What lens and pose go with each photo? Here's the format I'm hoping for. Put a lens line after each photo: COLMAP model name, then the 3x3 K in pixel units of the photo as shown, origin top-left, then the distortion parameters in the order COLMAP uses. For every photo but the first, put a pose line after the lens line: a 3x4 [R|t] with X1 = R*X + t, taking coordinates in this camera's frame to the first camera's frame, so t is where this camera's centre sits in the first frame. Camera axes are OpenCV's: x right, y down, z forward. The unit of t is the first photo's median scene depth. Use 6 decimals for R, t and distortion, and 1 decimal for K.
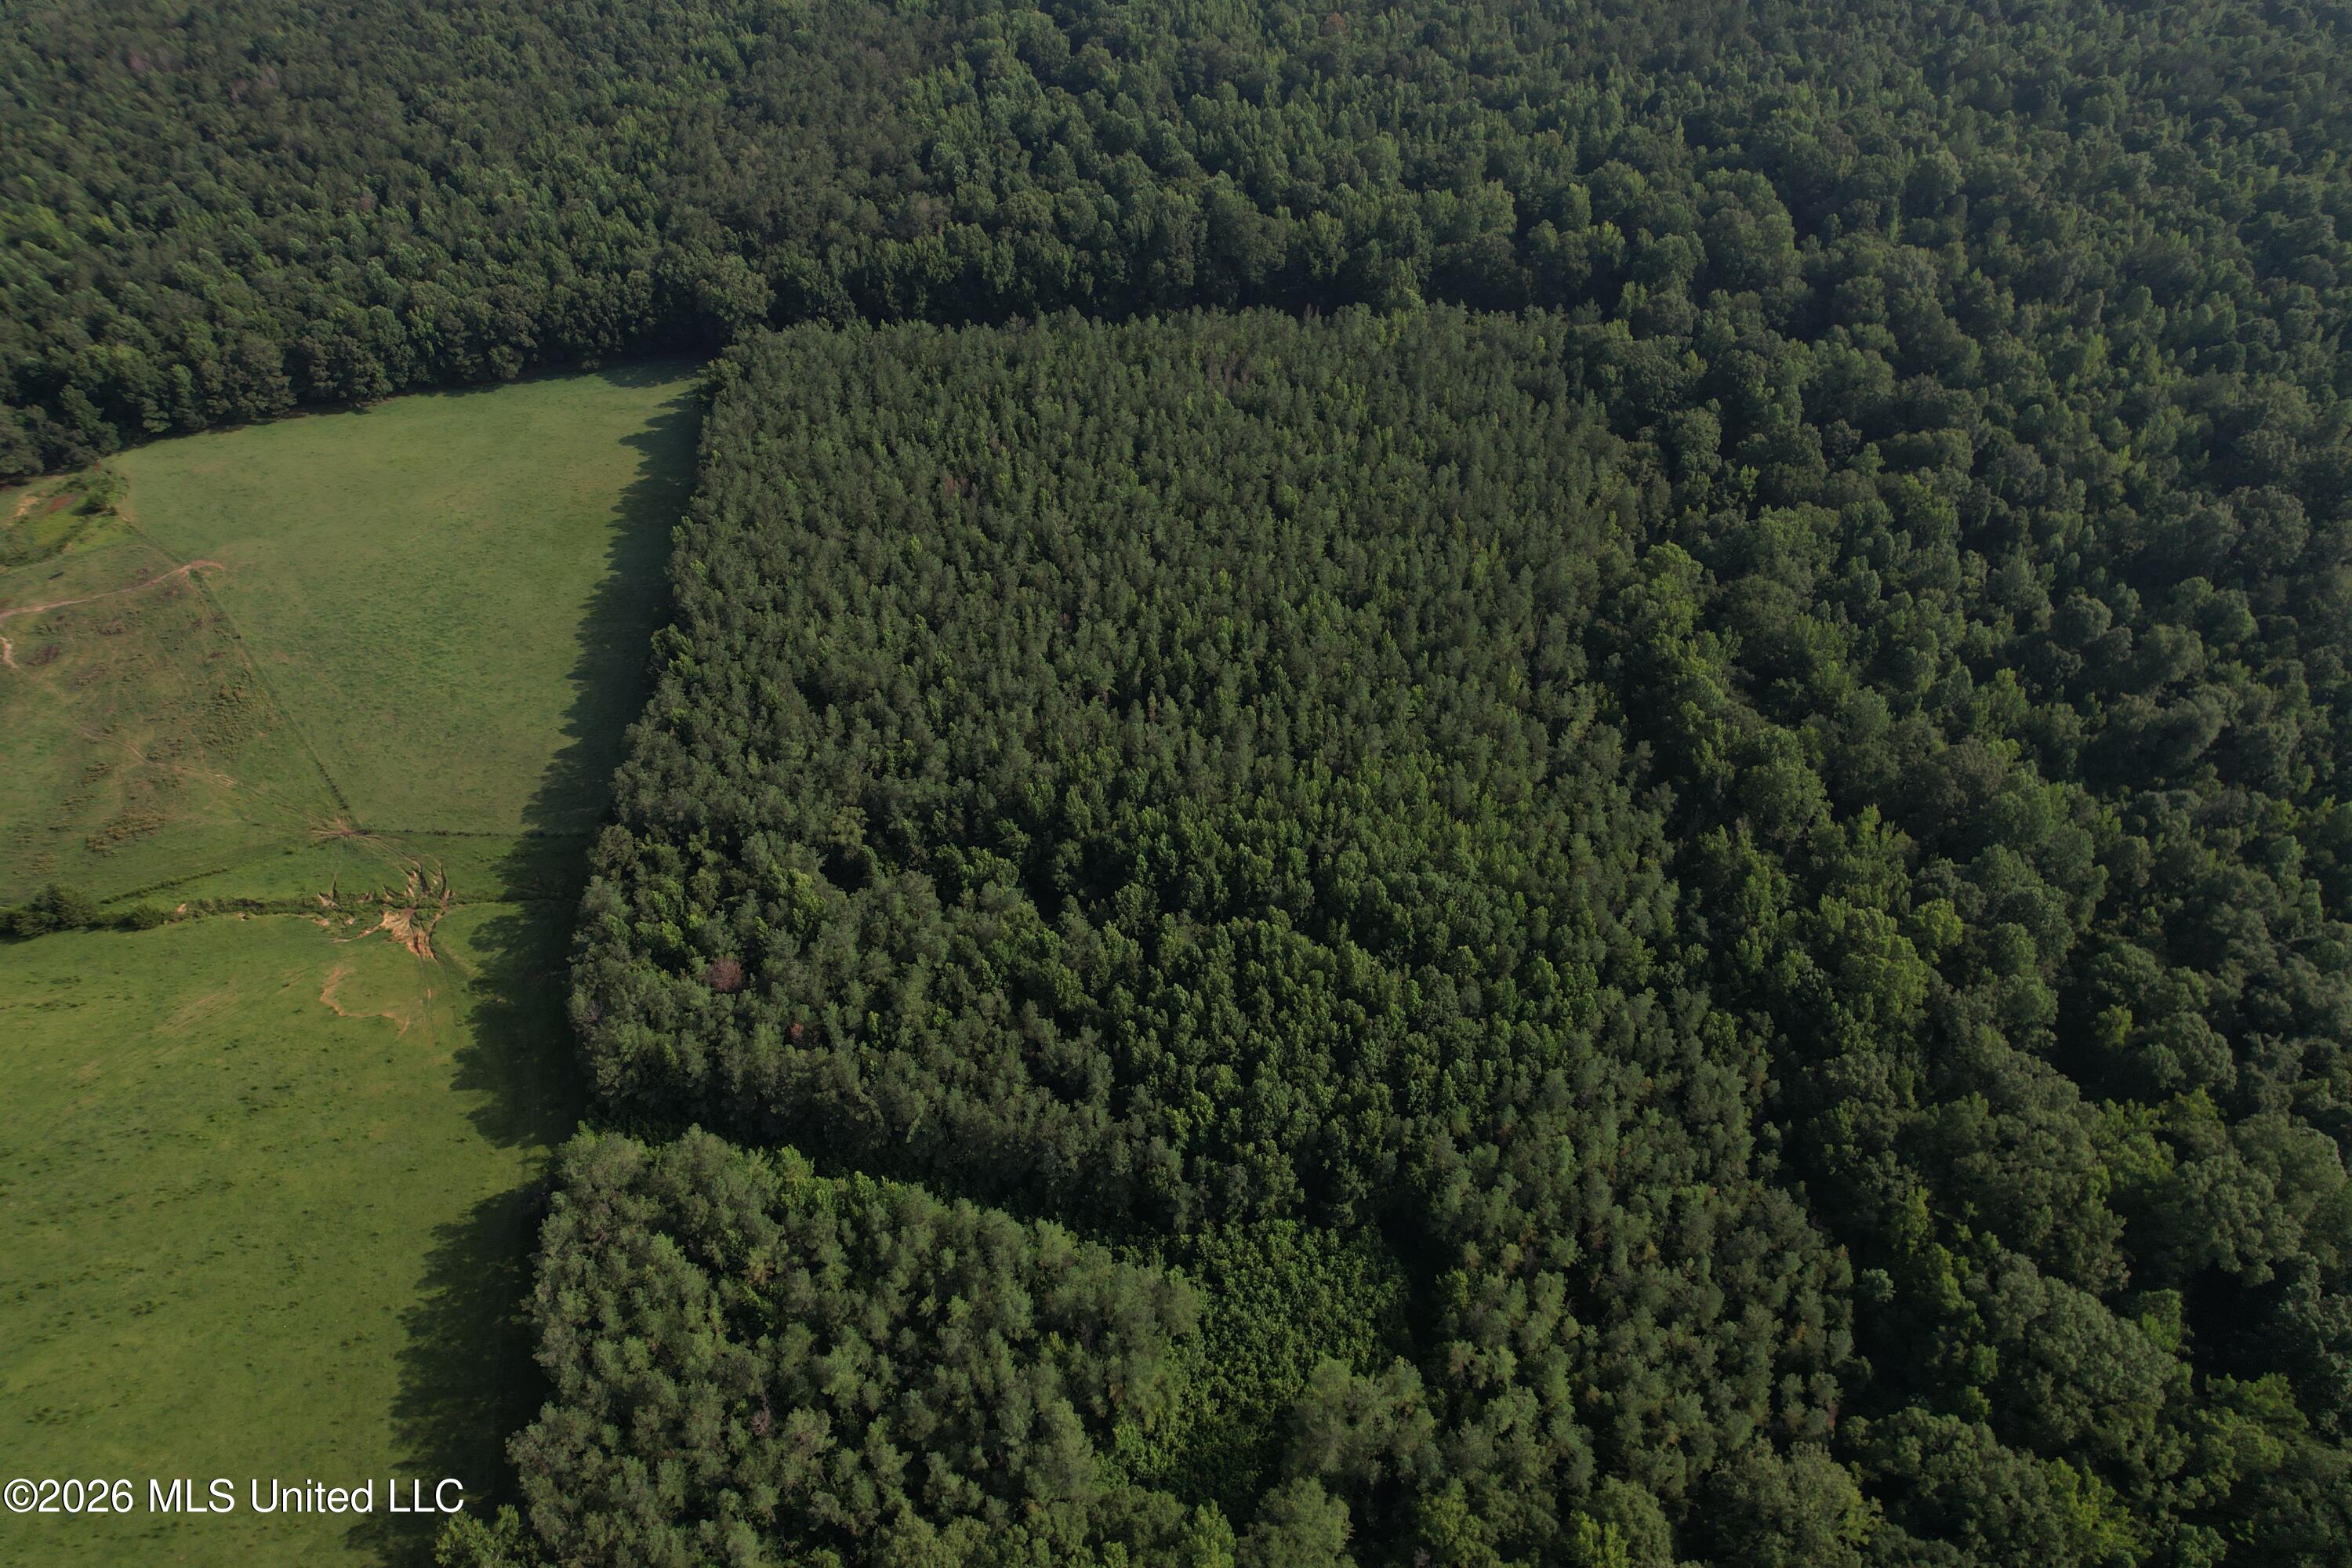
lens RADIAL K [[1495.1, 0, 1189.7], [0, 1495.1, 792.9], [0, 0, 1]] dist [-0.090239, 0.076138]
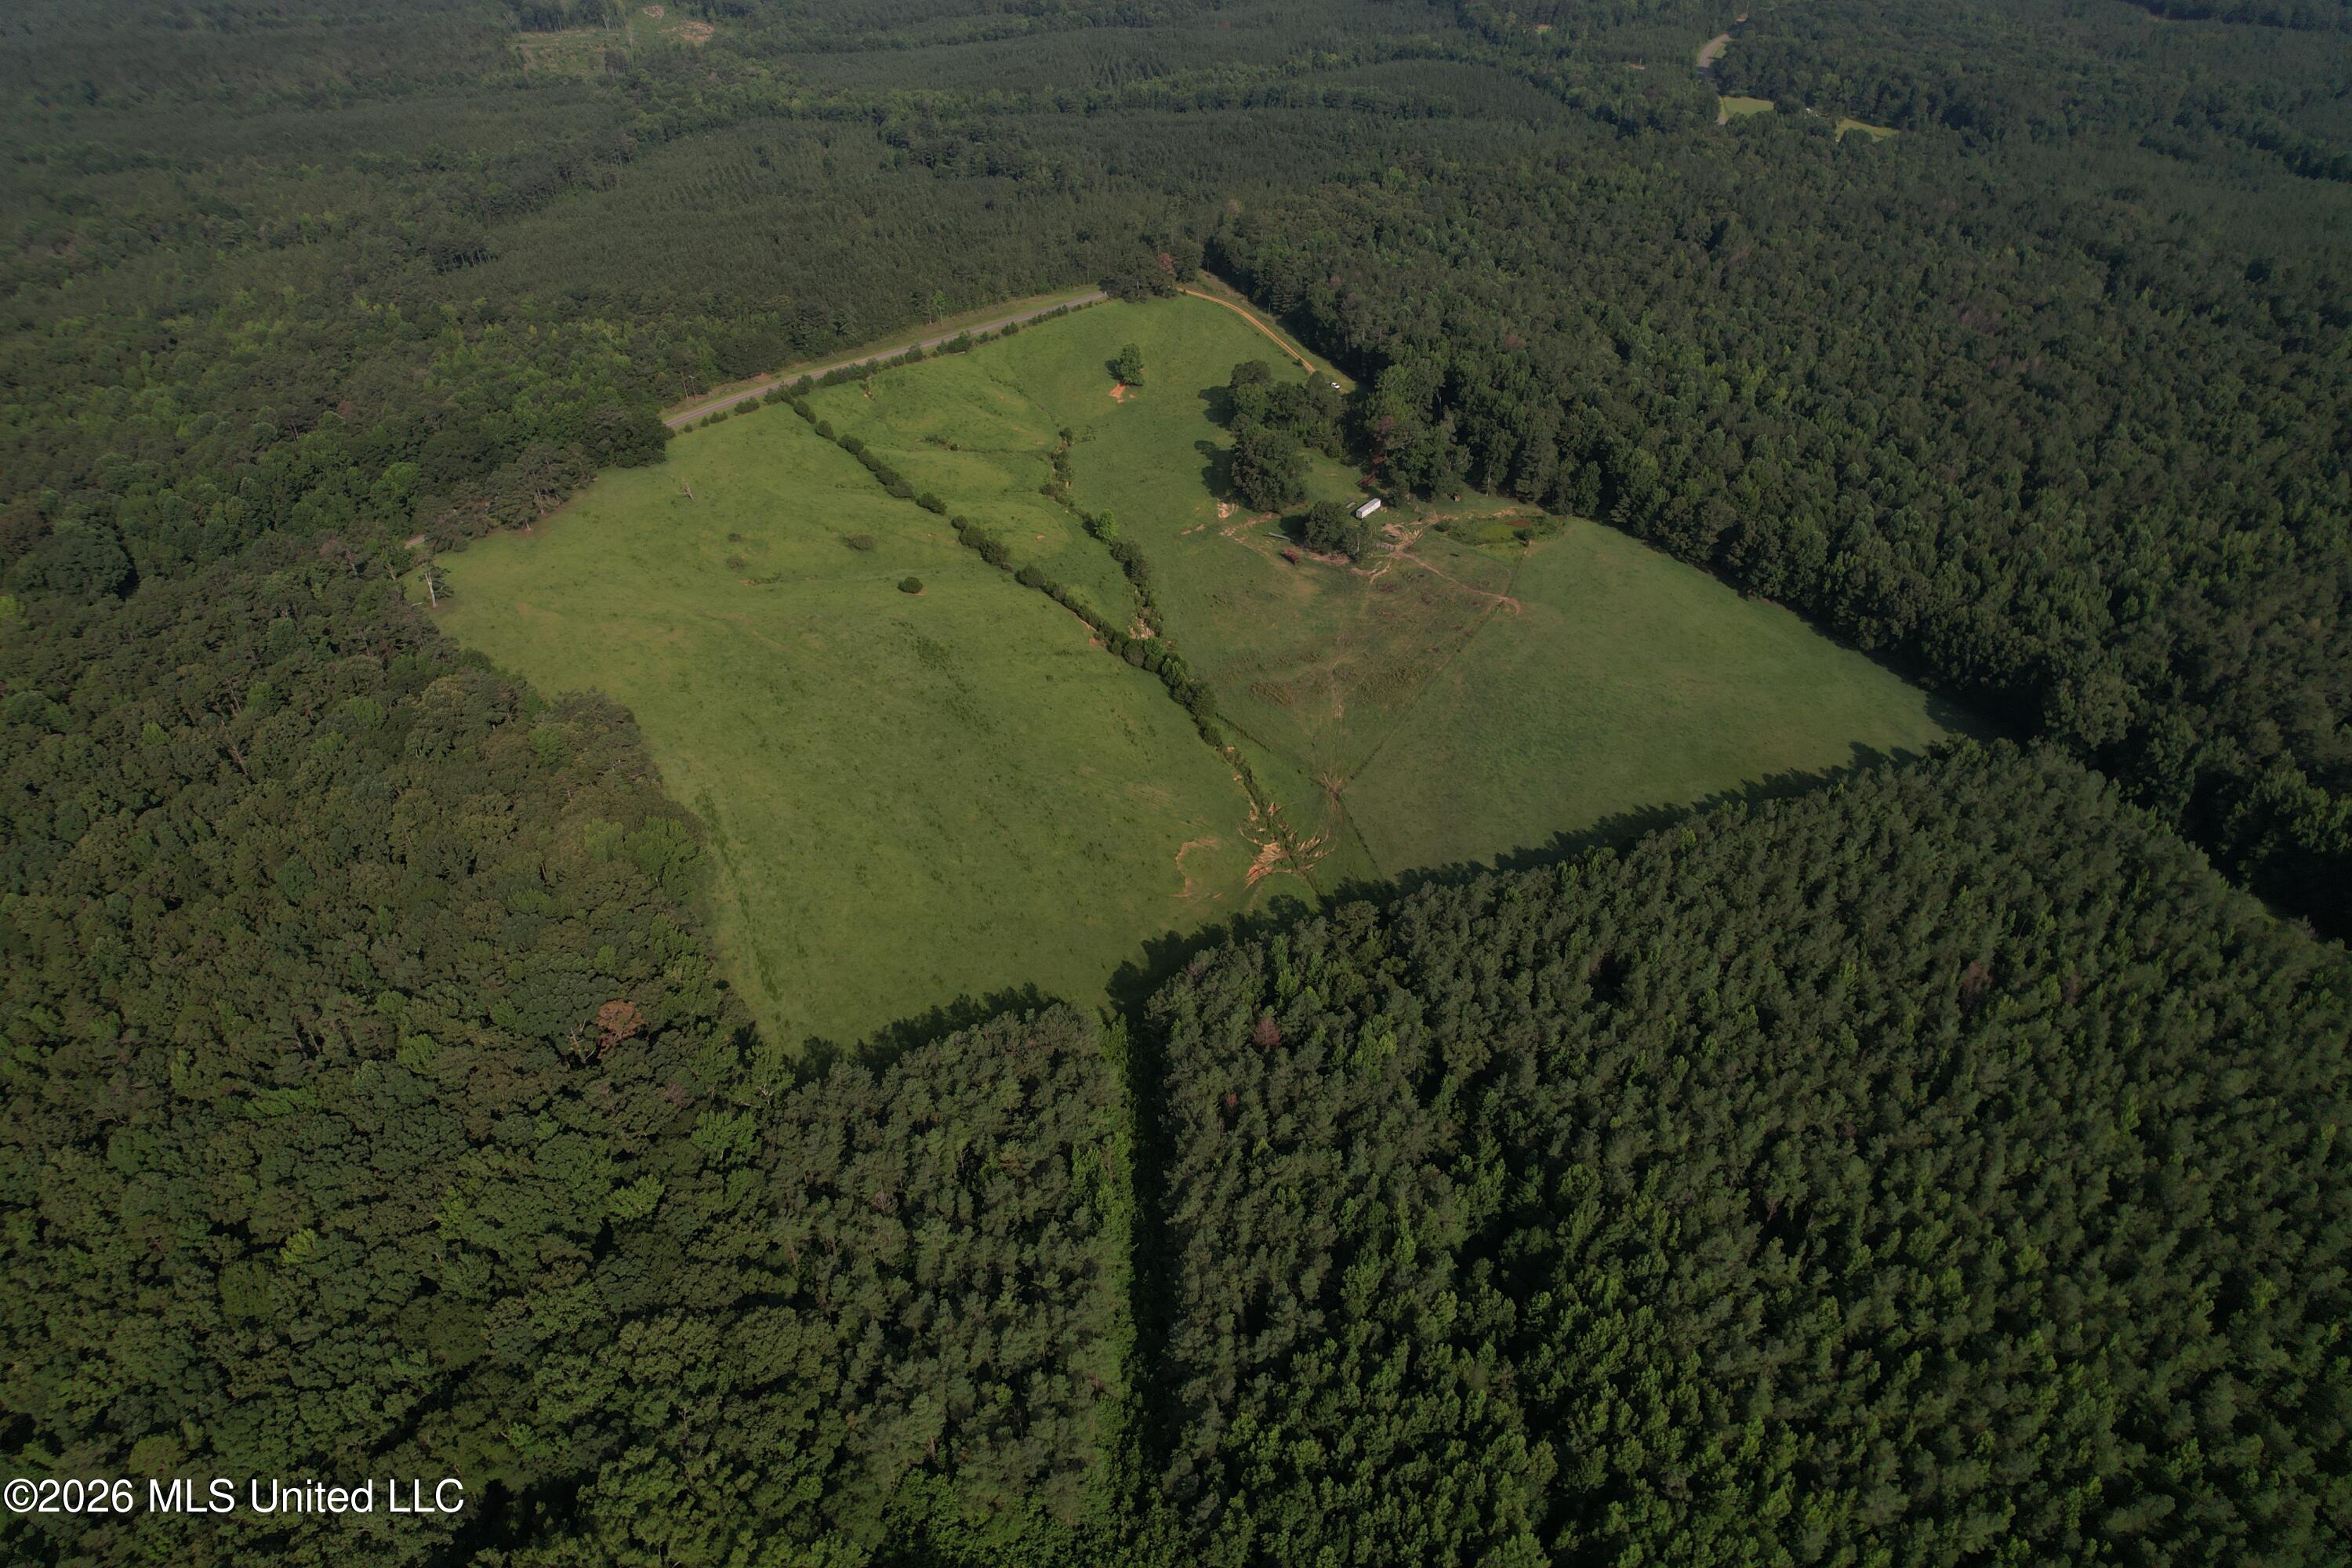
lens RADIAL K [[1506.6, 0, 1183.3], [0, 1506.6, 790.9], [0, 0, 1]] dist [-0.077118, 0.069222]
pose [[0.269471, 0.572864, -0.774088, 0.398603], [-0.695633, 0.671656, 0.254900, -0.220512], [0.665943, 0.469793, 0.579495, 0.184362]]
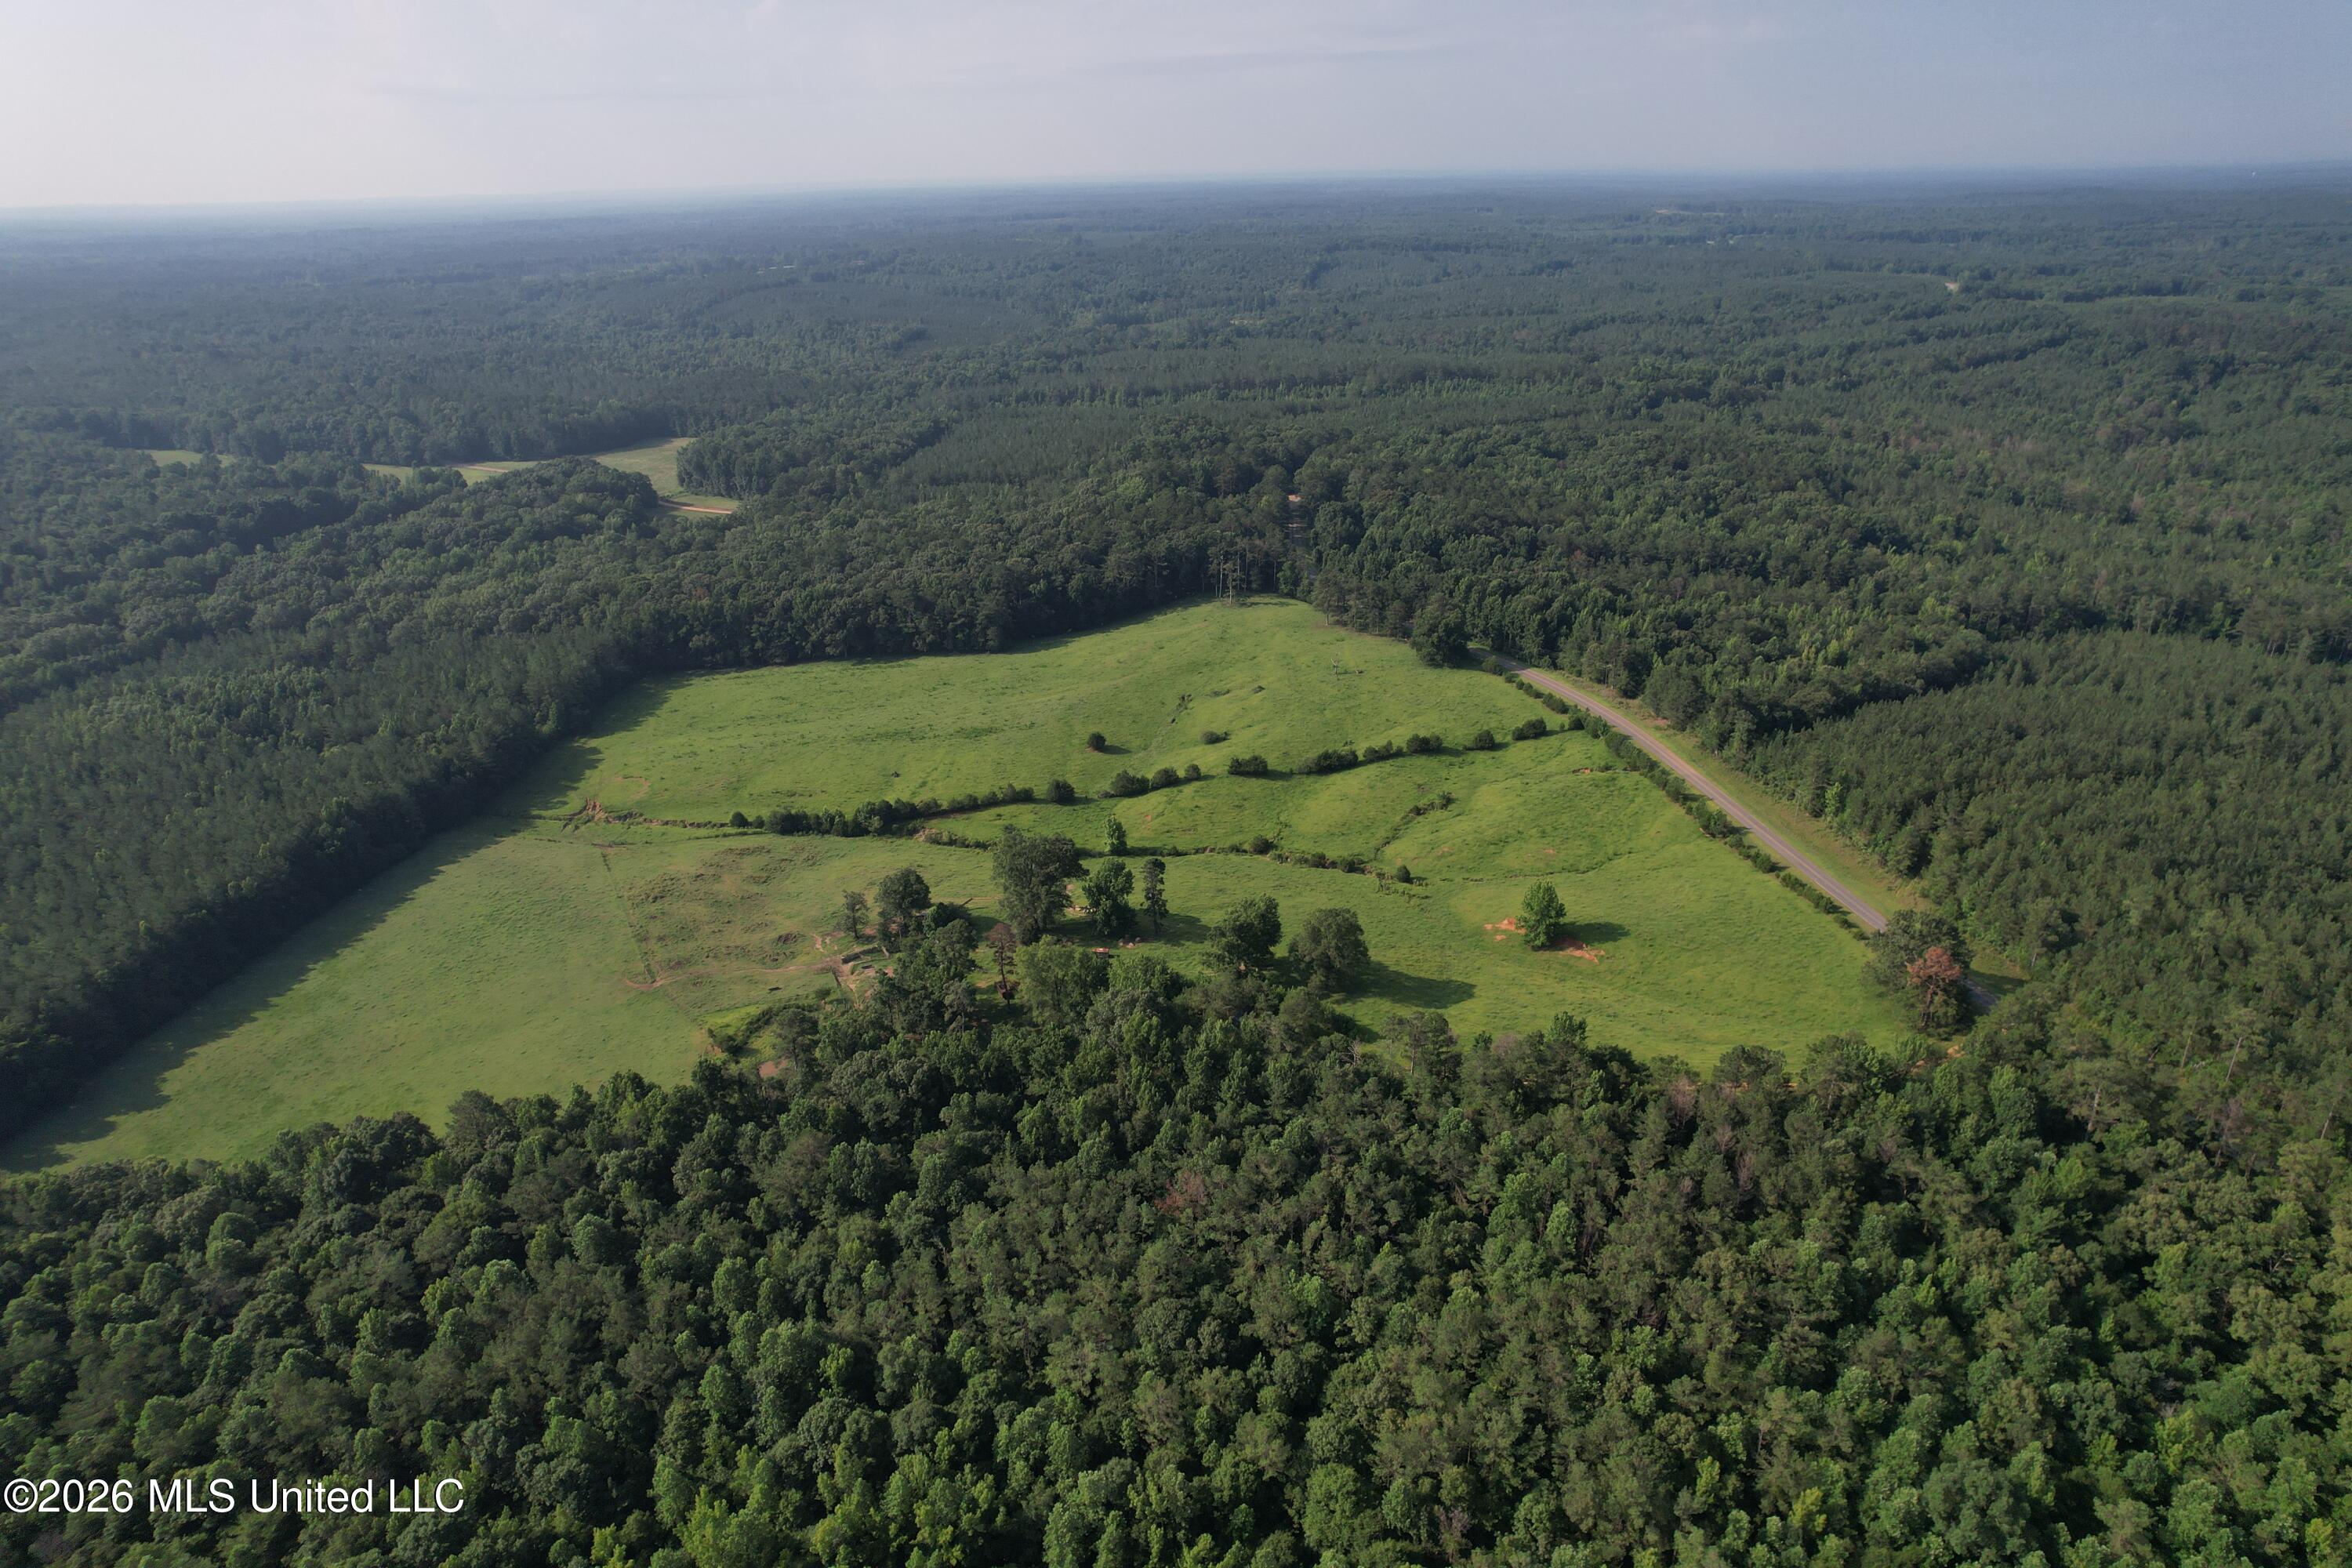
lens RADIAL K [[1506.6, 0, 1183.3], [0, 1506.6, 790.9], [0, 0, 1]] dist [-0.077118, 0.069222]
pose [[-0.967716, -0.062702, 0.244119, -1.568090], [0.207308, 0.352856, 0.912423, -1.300420], [-0.143350, 0.933574, -0.328466, 1.424216]]
